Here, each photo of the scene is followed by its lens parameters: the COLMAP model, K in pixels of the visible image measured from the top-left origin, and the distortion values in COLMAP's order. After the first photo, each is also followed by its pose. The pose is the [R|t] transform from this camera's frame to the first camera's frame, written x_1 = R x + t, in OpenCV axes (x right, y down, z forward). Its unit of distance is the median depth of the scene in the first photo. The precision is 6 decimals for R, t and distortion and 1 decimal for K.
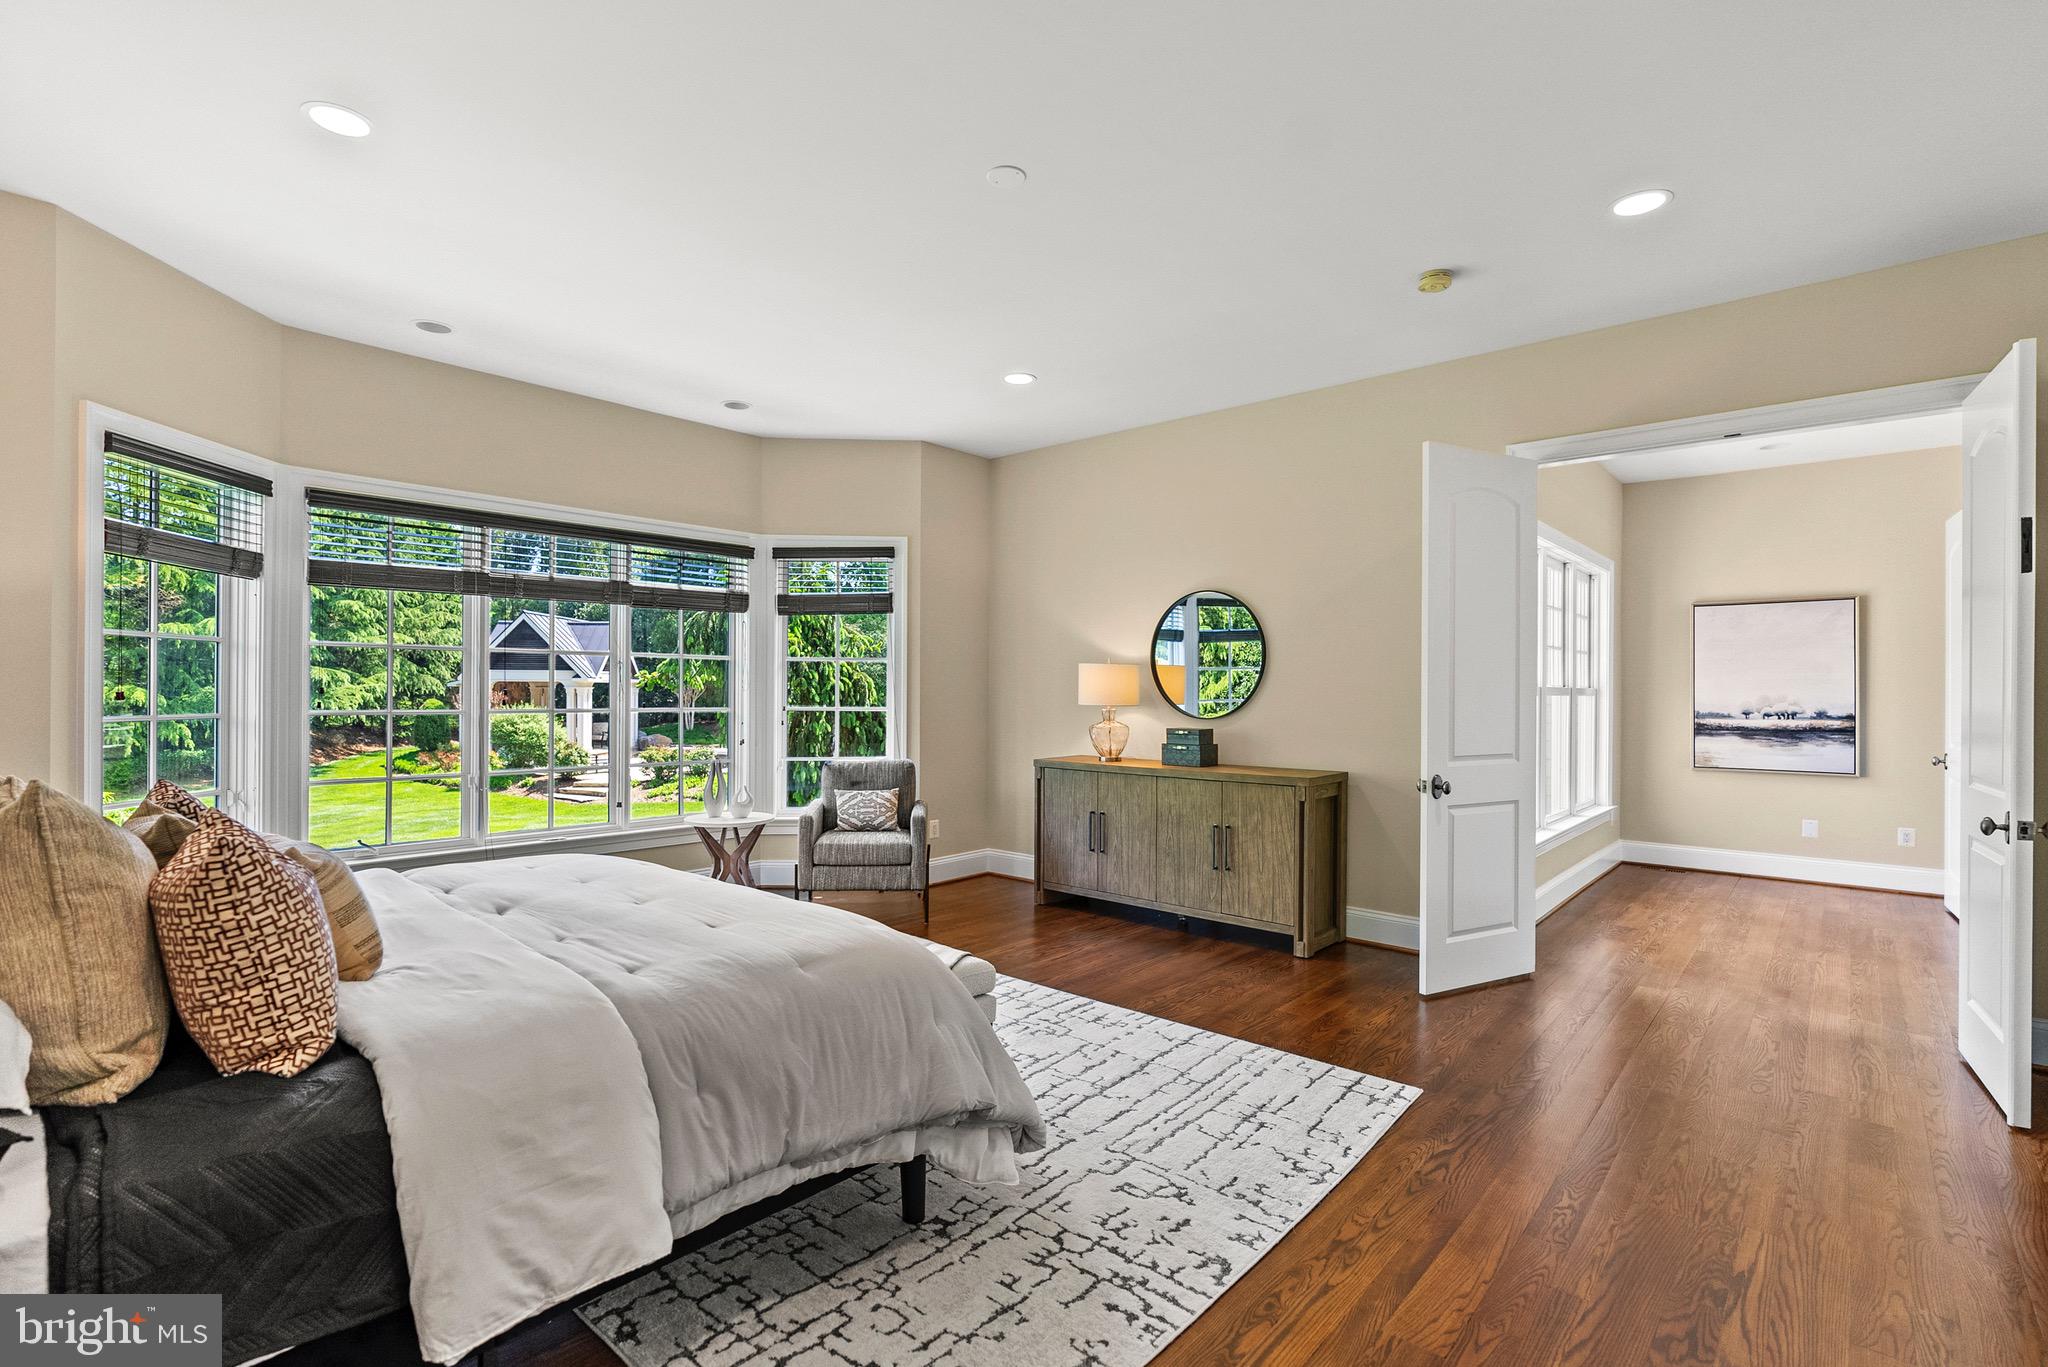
lens RADIAL K [[944.4, 0, 1024.2], [0, 944.4, 689.2], [0, 0, 1]] dist [-0.004094, 0.000351]
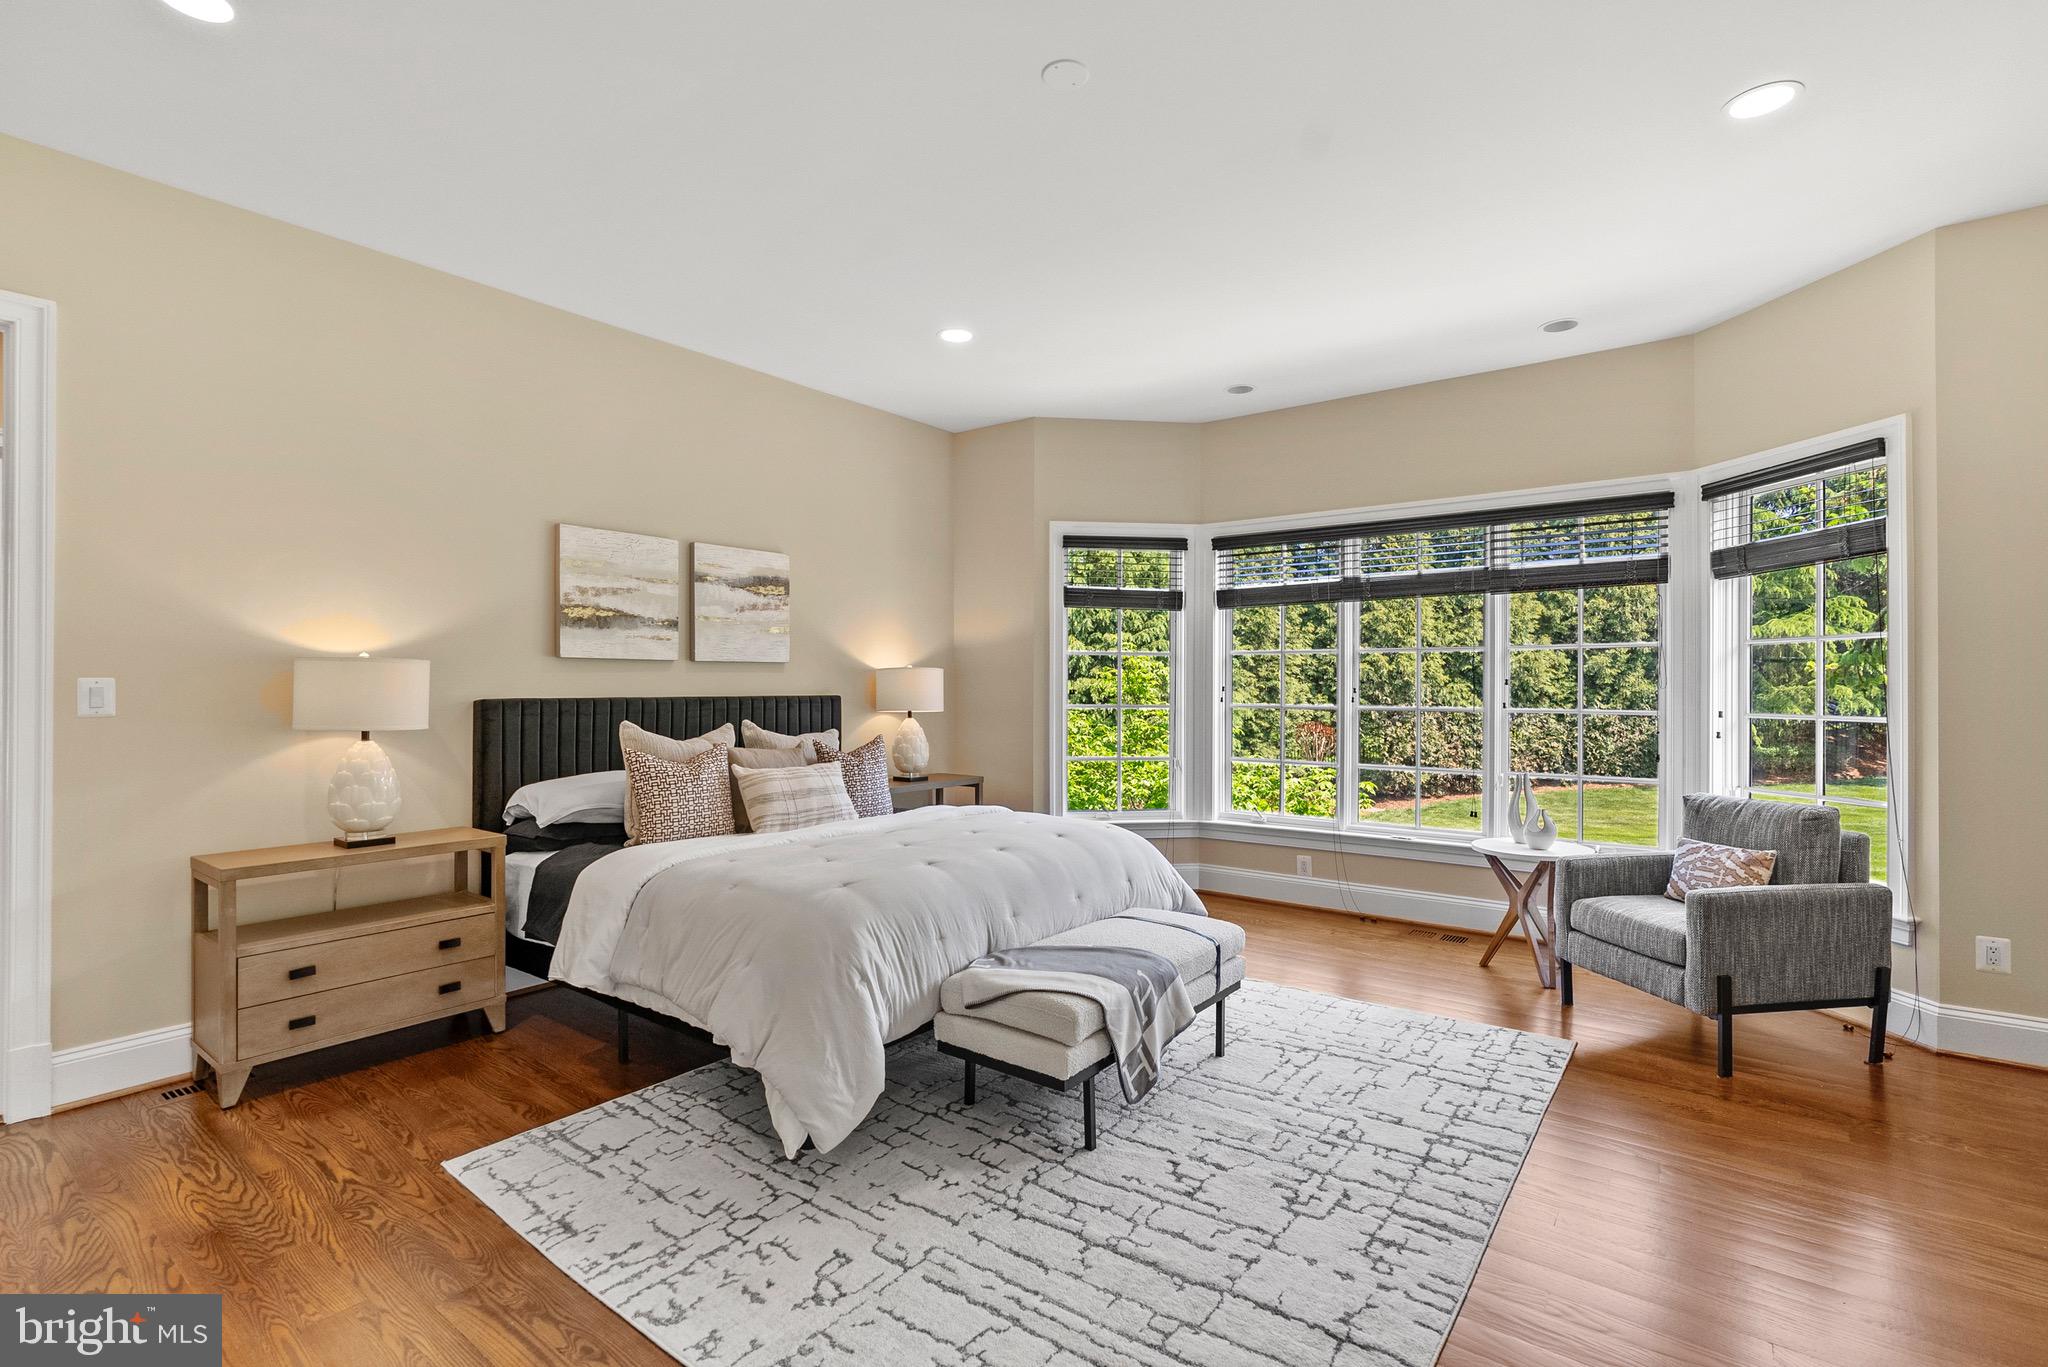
lens RADIAL K [[944.4, 0, 1023.6], [0, 944.4, 686.0], [0, 0, 1]] dist [-0.004094, 0.000351]
pose [[0.071582, -0.002427, -0.997432, 0.684844], [0.003079, 0.999993, -0.002212, -0.000120], [0.997430, -0.002912, 0.071589, 0.764541]]
